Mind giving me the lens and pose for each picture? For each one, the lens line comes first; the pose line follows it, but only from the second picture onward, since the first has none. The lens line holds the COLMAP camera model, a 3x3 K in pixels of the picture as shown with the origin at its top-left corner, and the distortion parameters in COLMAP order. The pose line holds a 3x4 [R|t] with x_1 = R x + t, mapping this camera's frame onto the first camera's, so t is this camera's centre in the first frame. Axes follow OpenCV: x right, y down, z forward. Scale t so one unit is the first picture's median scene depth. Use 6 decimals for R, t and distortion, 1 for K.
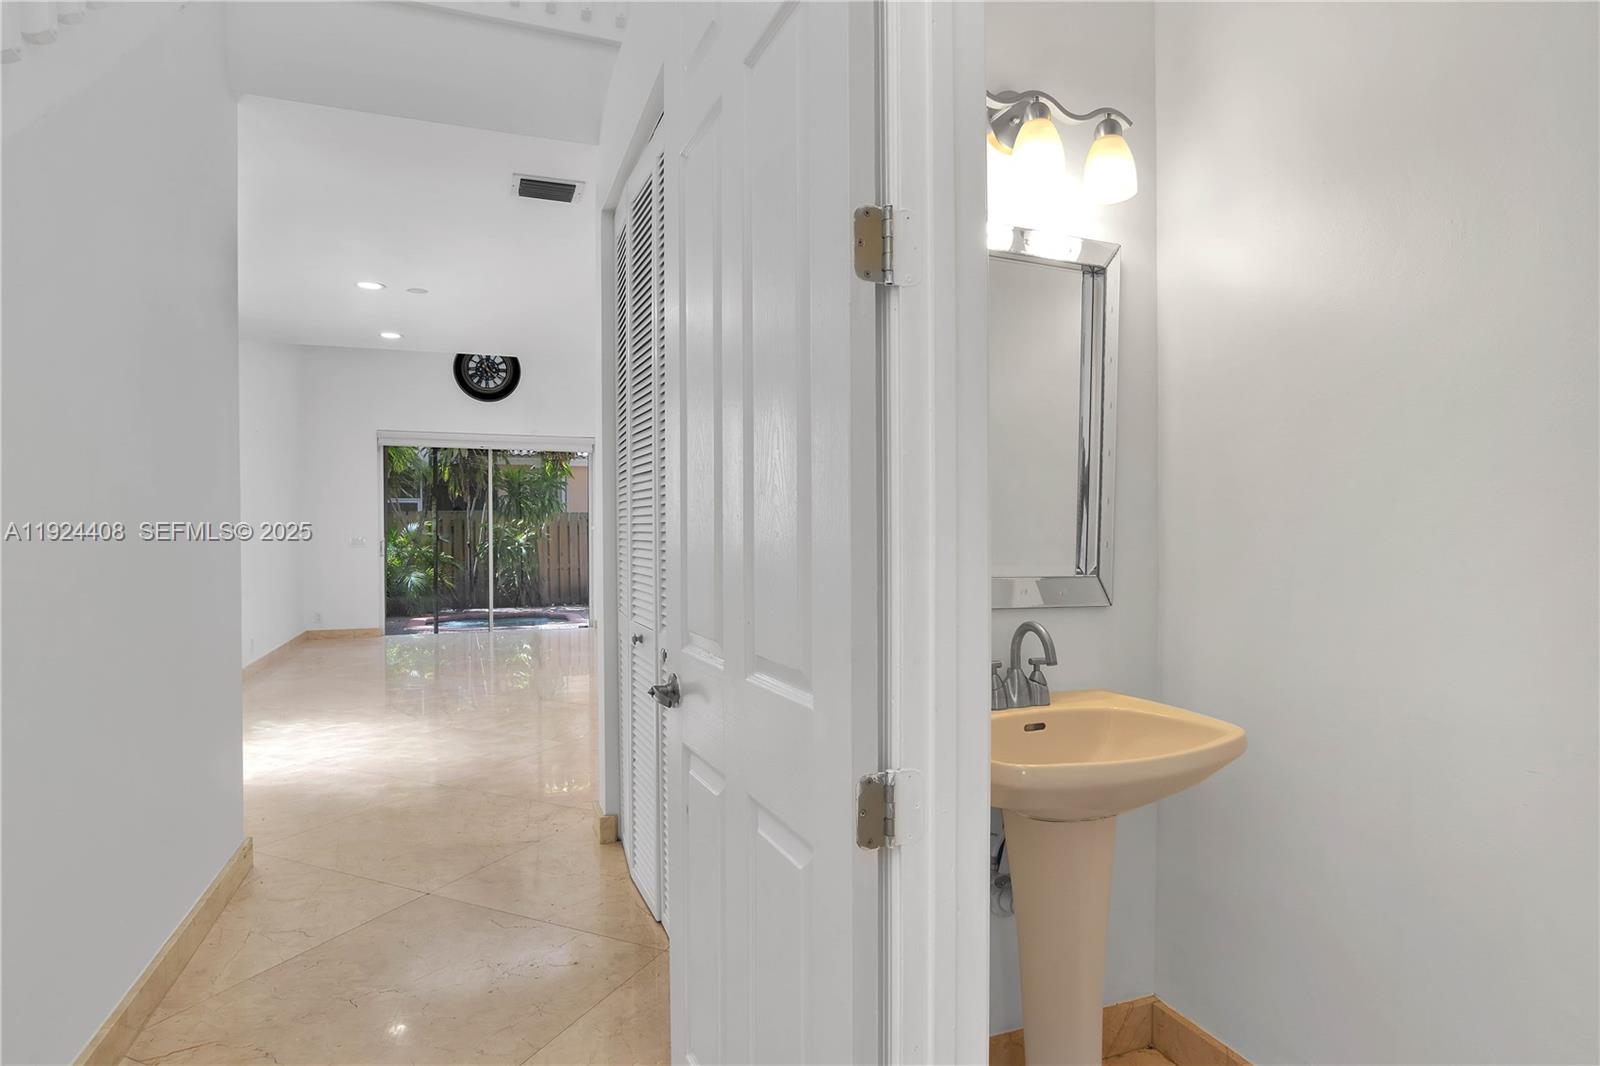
lens RADIAL K [[844.9, 0, 800.0], [0, 844.9, 533.0], [0, 0, 1]] dist [0.000438, 0.000098]
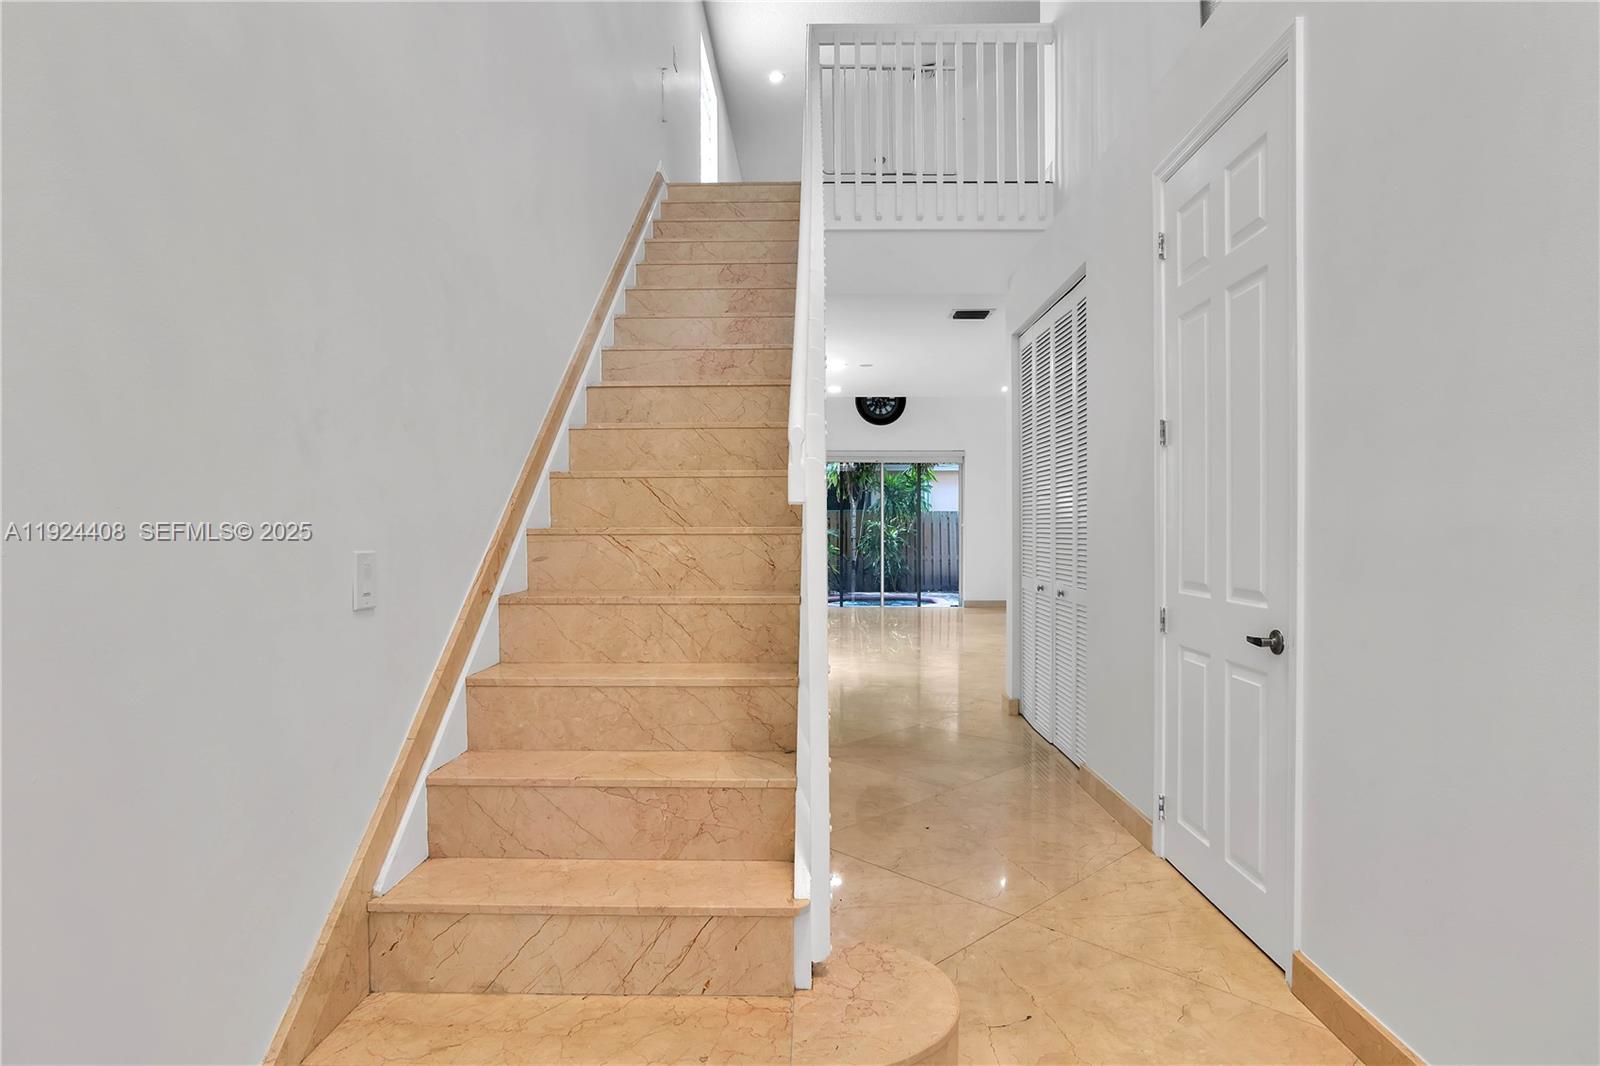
lens RADIAL K [[844.9, 0, 800.0], [0, 844.9, 533.0], [0, 0, 1]] dist [0.000438, 0.000098]
pose [[0.922586, 0.007364, -0.385722, 0.007536], [-0.005771, 0.999969, 0.005289, 0.000137], [0.385749, -0.002653, 0.922600, -0.213015]]
